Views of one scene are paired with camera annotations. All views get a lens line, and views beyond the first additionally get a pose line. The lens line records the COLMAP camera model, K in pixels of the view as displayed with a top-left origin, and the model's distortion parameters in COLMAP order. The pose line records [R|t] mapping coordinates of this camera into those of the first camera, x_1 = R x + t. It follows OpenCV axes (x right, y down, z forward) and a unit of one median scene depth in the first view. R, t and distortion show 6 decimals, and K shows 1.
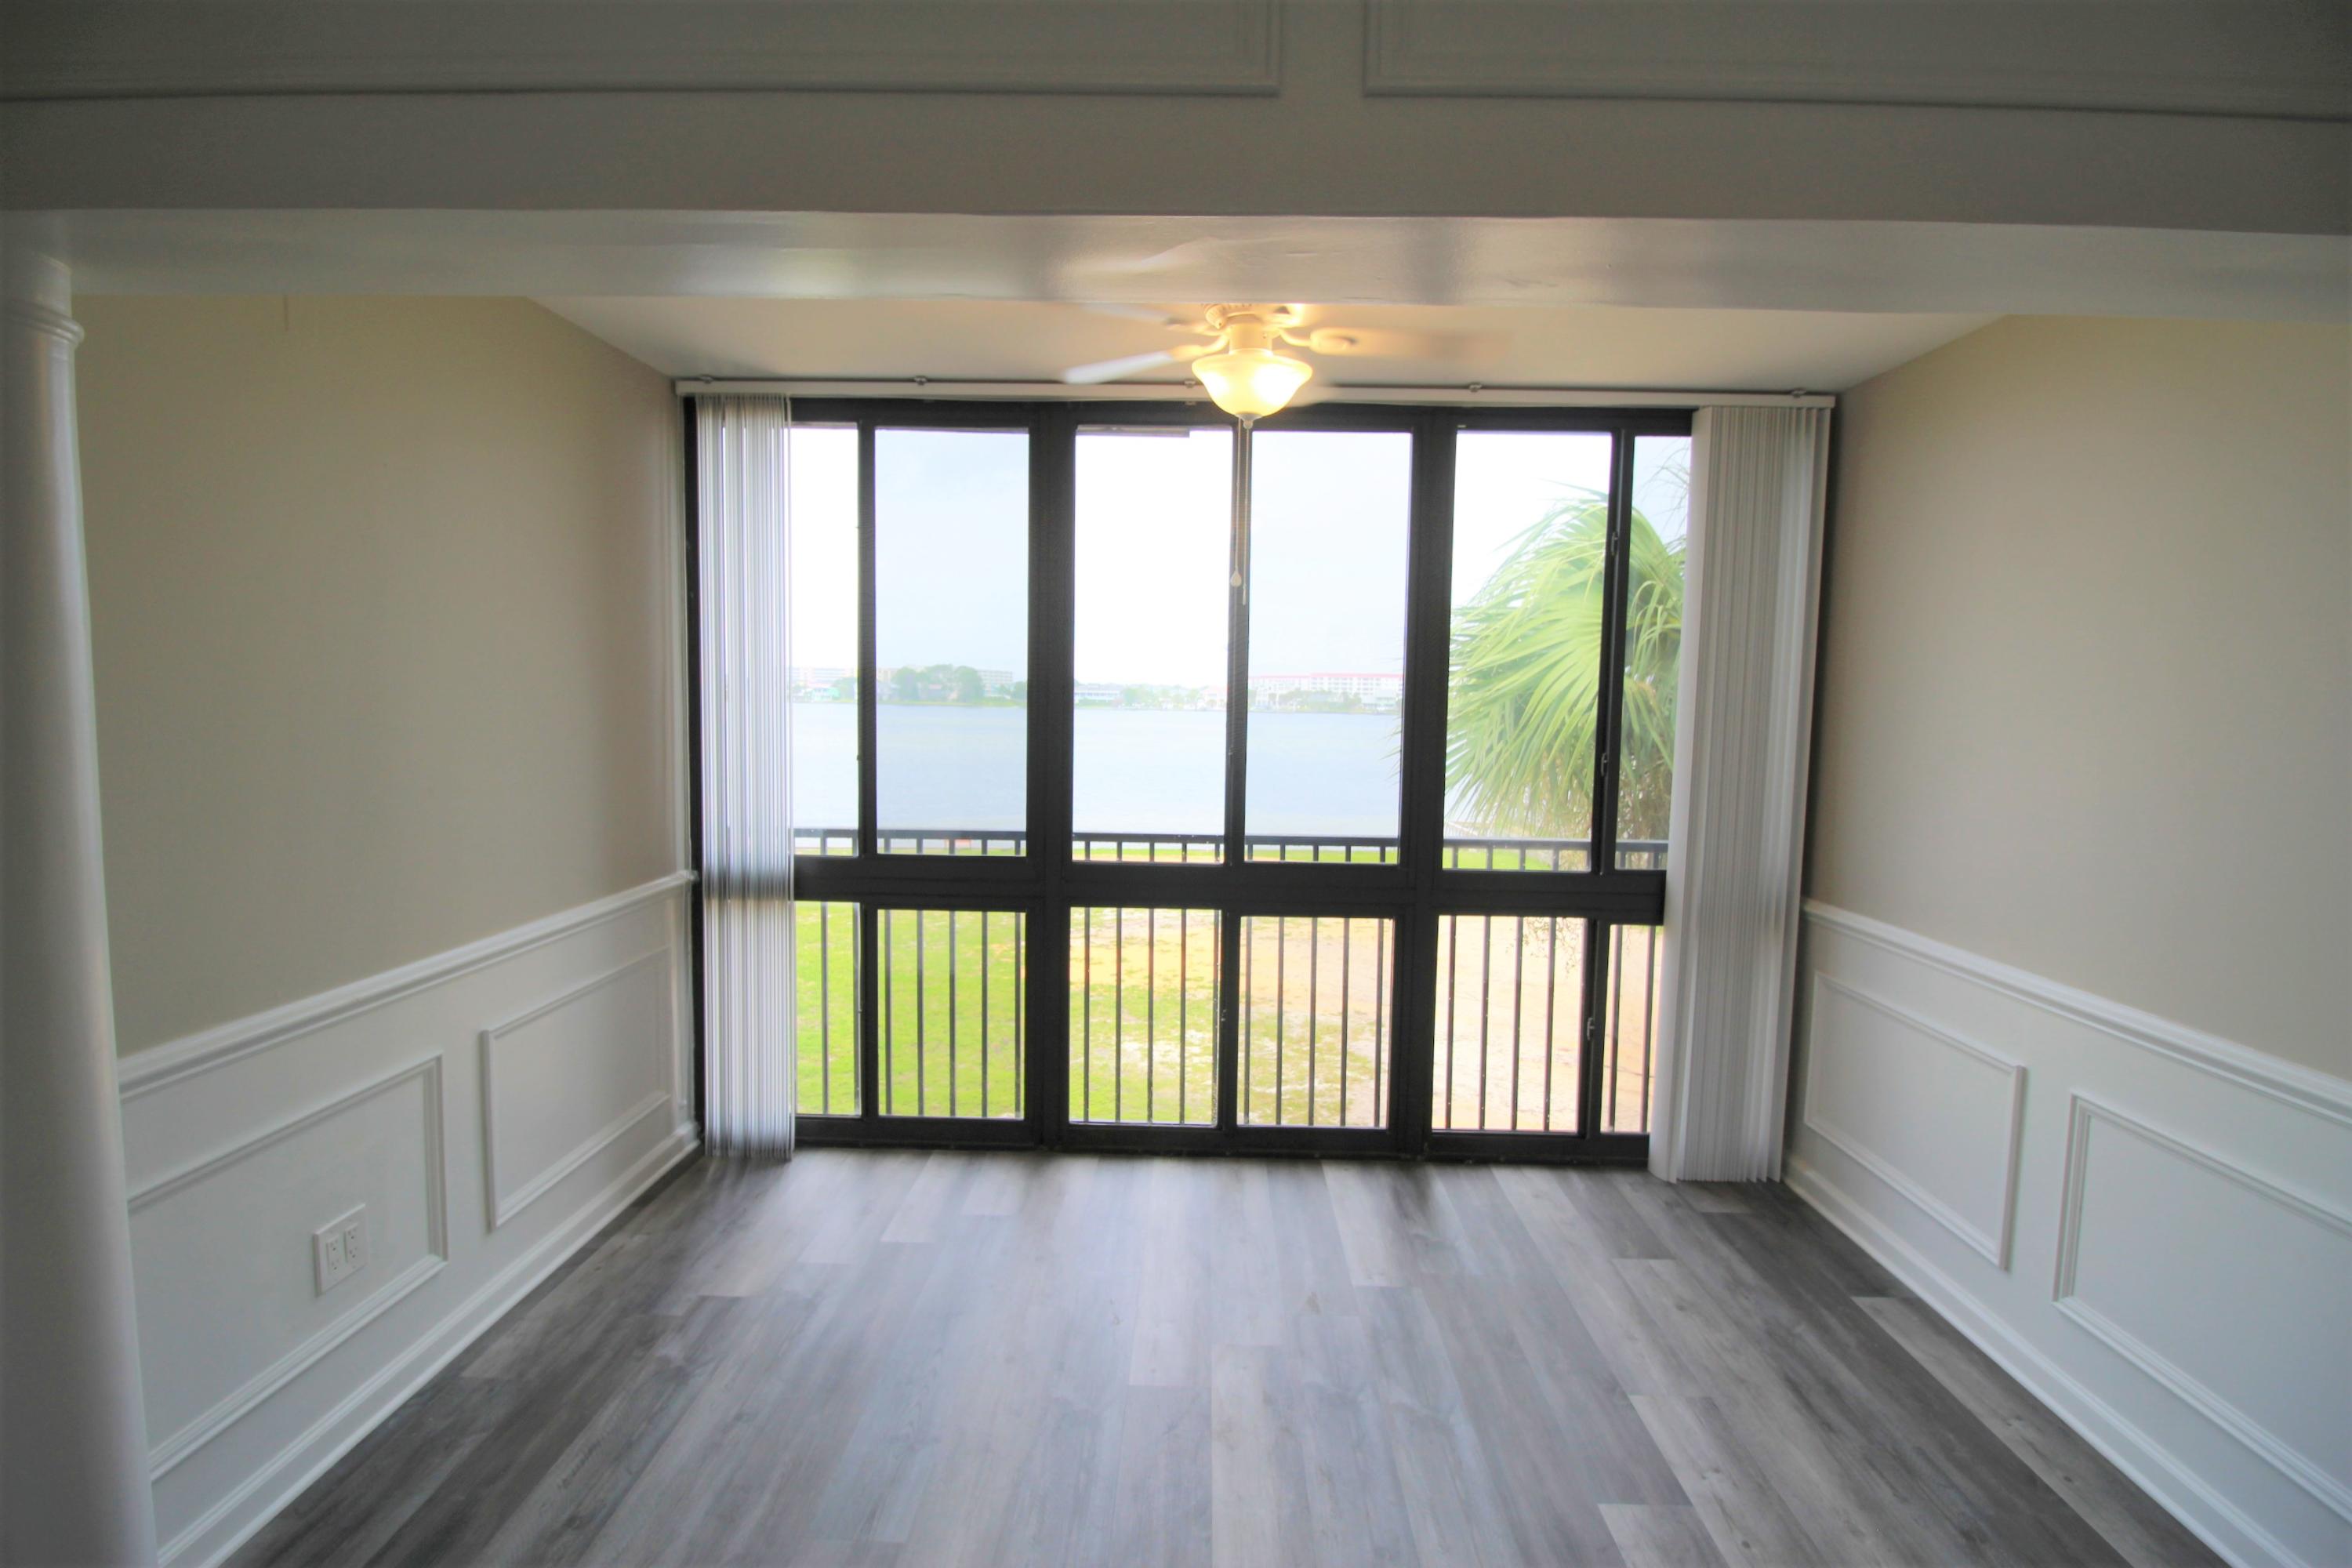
lens RADIAL K [[1117.4, 0, 1168.0], [0, 1117.4, 768.7], [0, 0, 1]] dist [-0.006201, -0.009582]
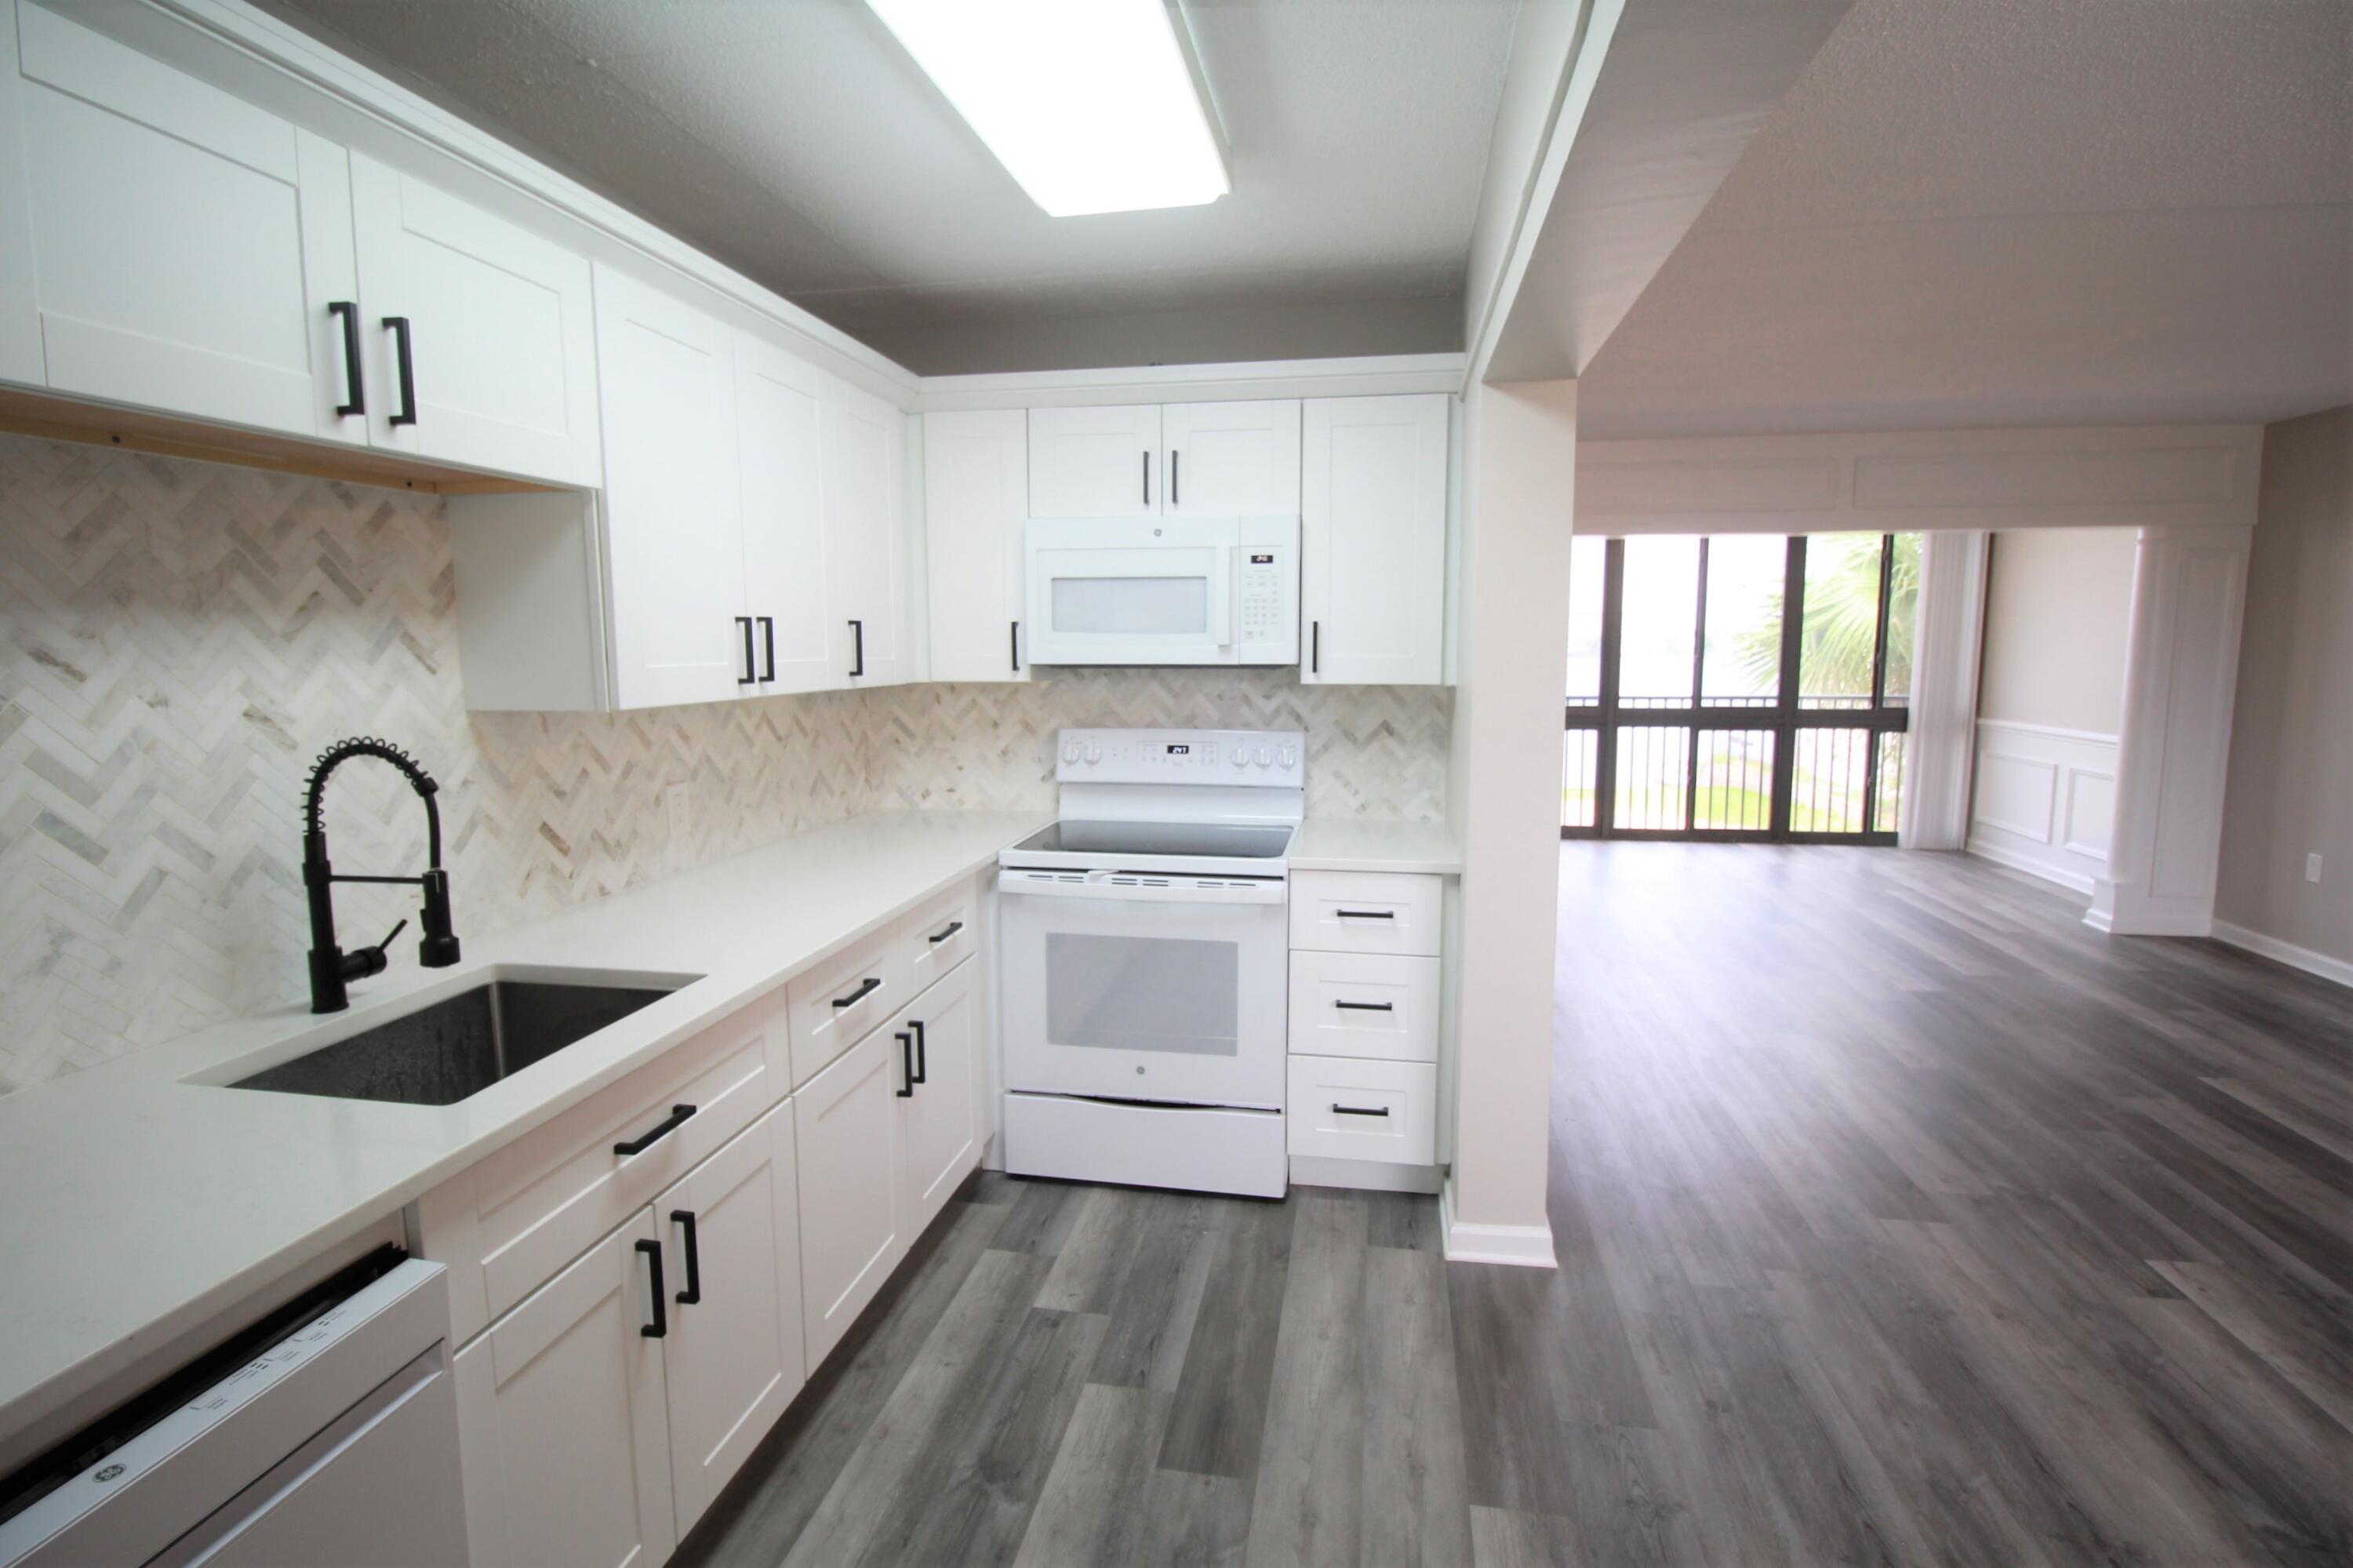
lens RADIAL K [[1117.9, 0, 1177.5], [0, 1117.9, 774.2], [0, 0, 1]] dist [-0.006201, -0.009582]
pose [[0.988513, -0.005170, -0.151045, -0.612526], [0.012963, 0.998632, 0.050654, 0.091261], [0.150576, -0.052030, 0.987228, -1.312182]]
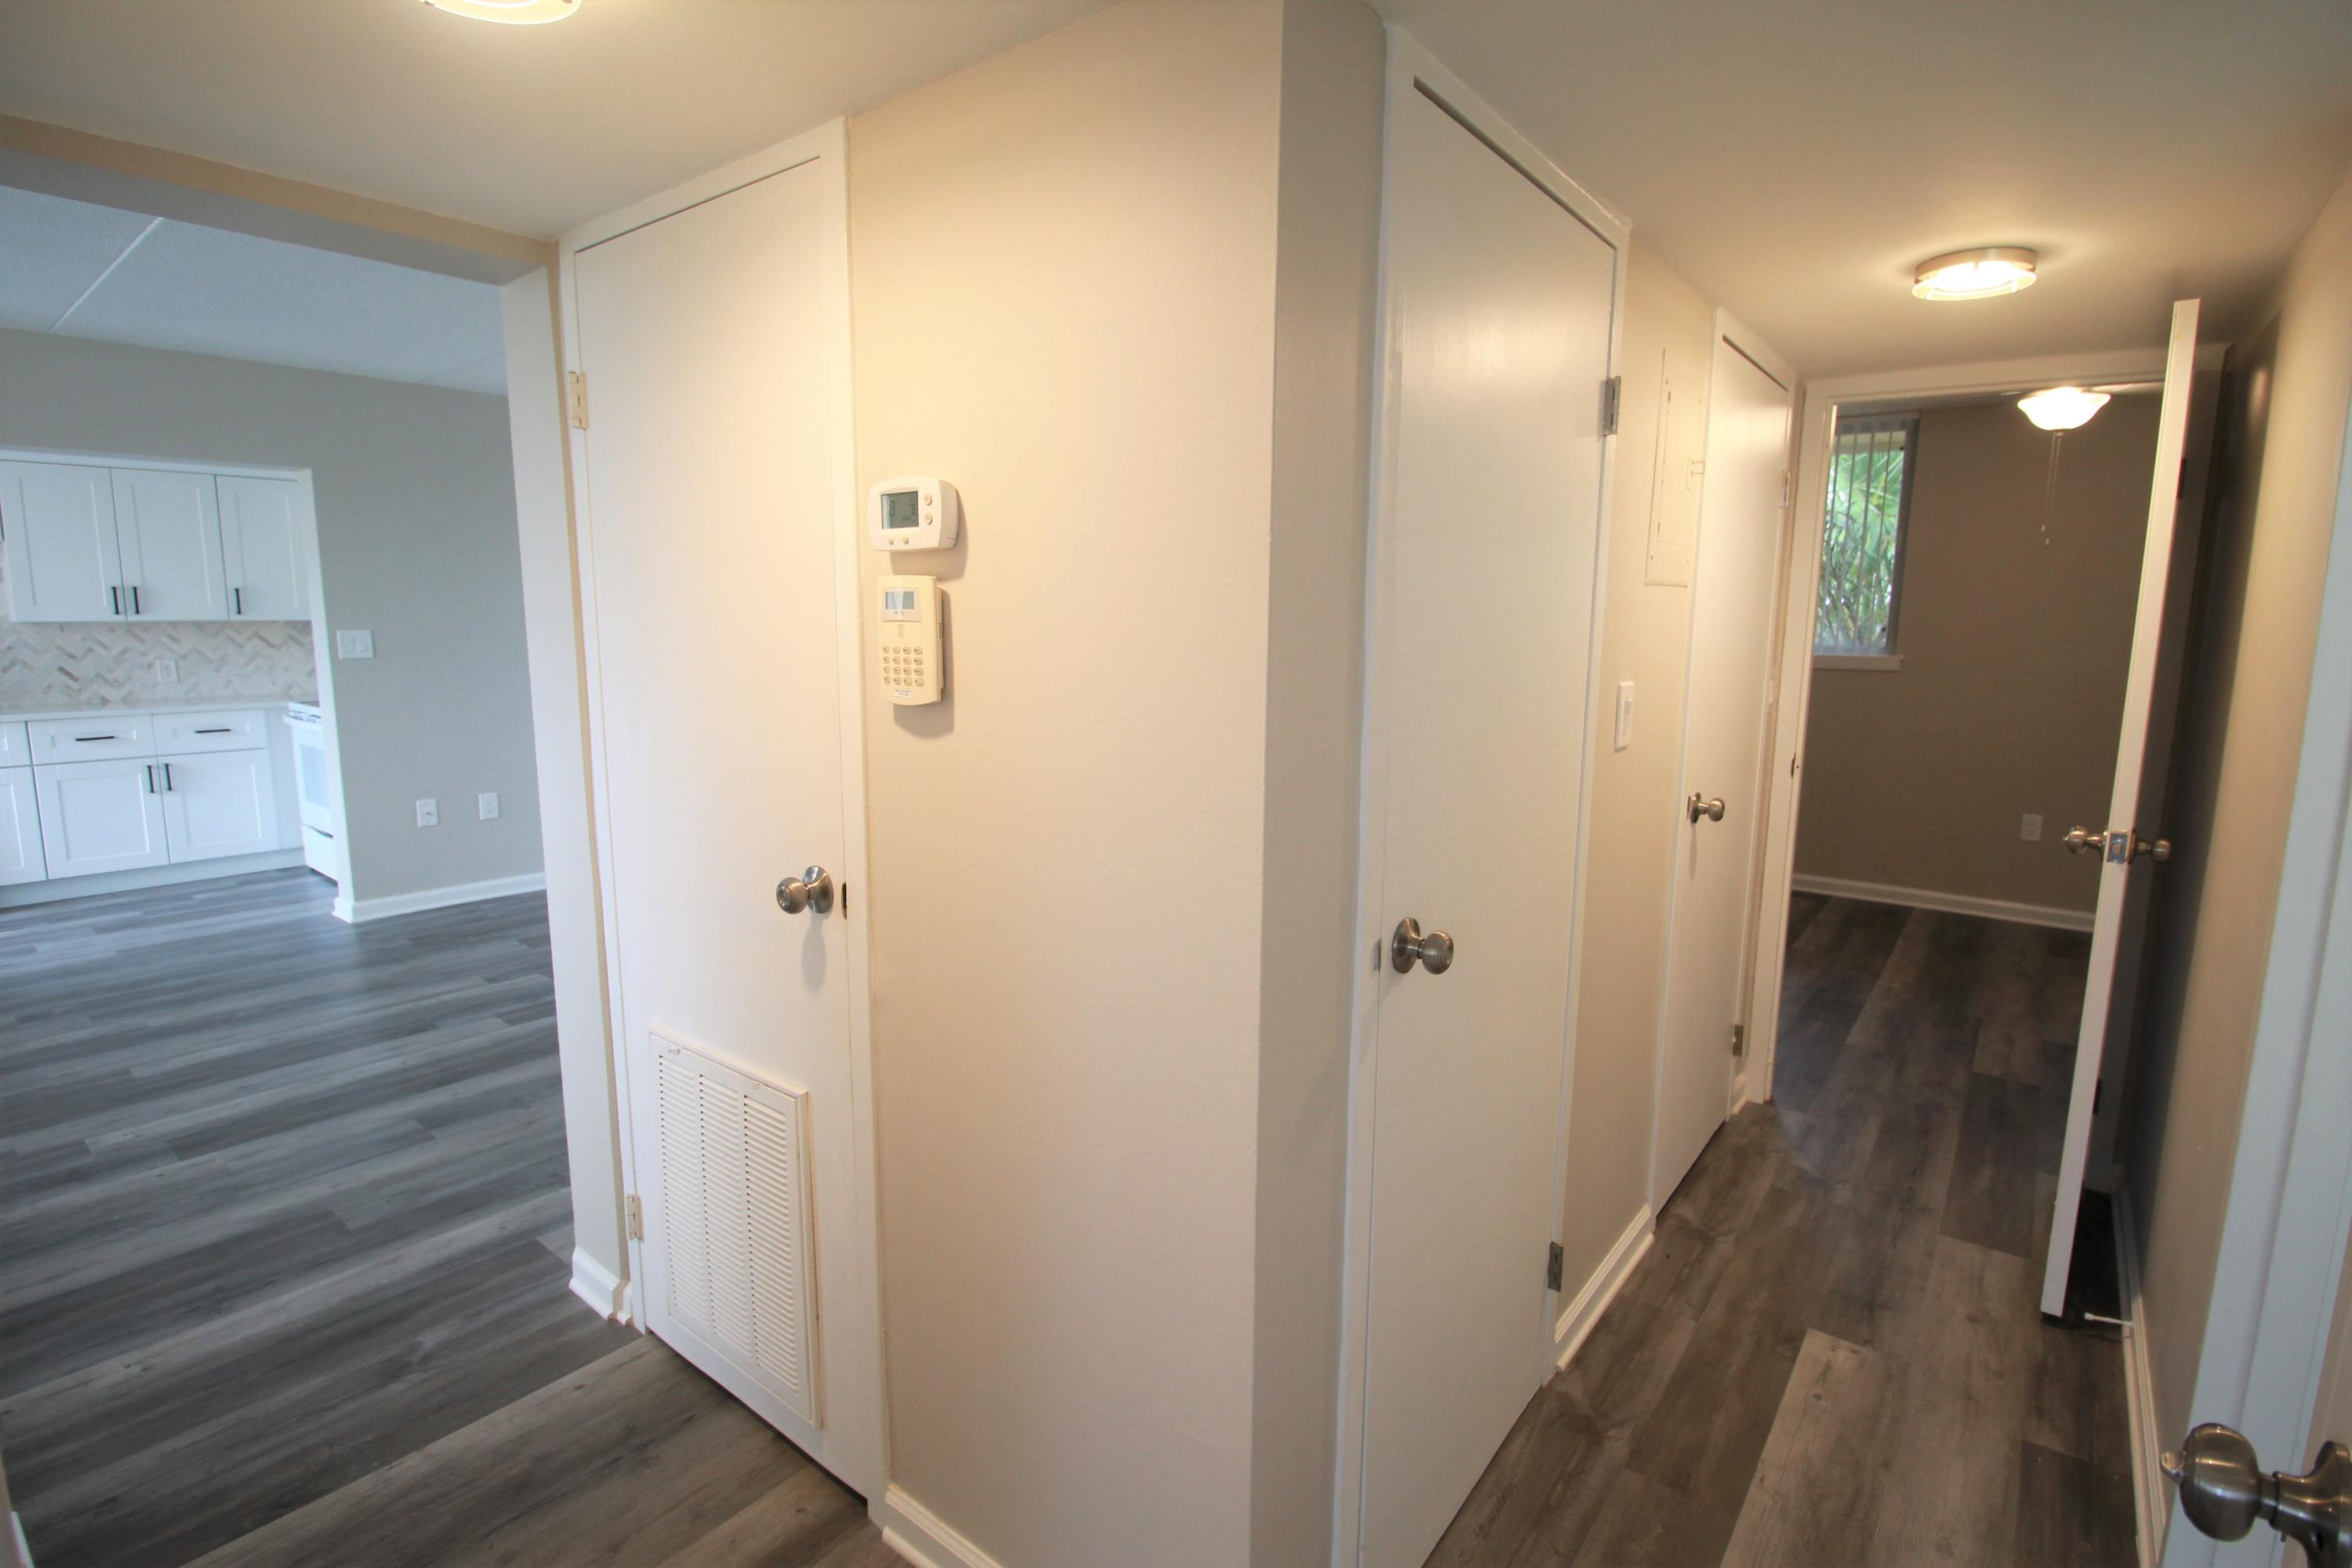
lens RADIAL K [[1117.4, 0, 1184.1], [0, 1117.4, 774.1], [0, 0, 1]] dist [-0.006201, -0.009582]
pose [[0.801729, 0.075917, -0.592847, 1.155701], [-0.036116, 0.996241, 0.078734, 0.115502], [0.596596, -0.041712, 0.801457, -1.064377]]
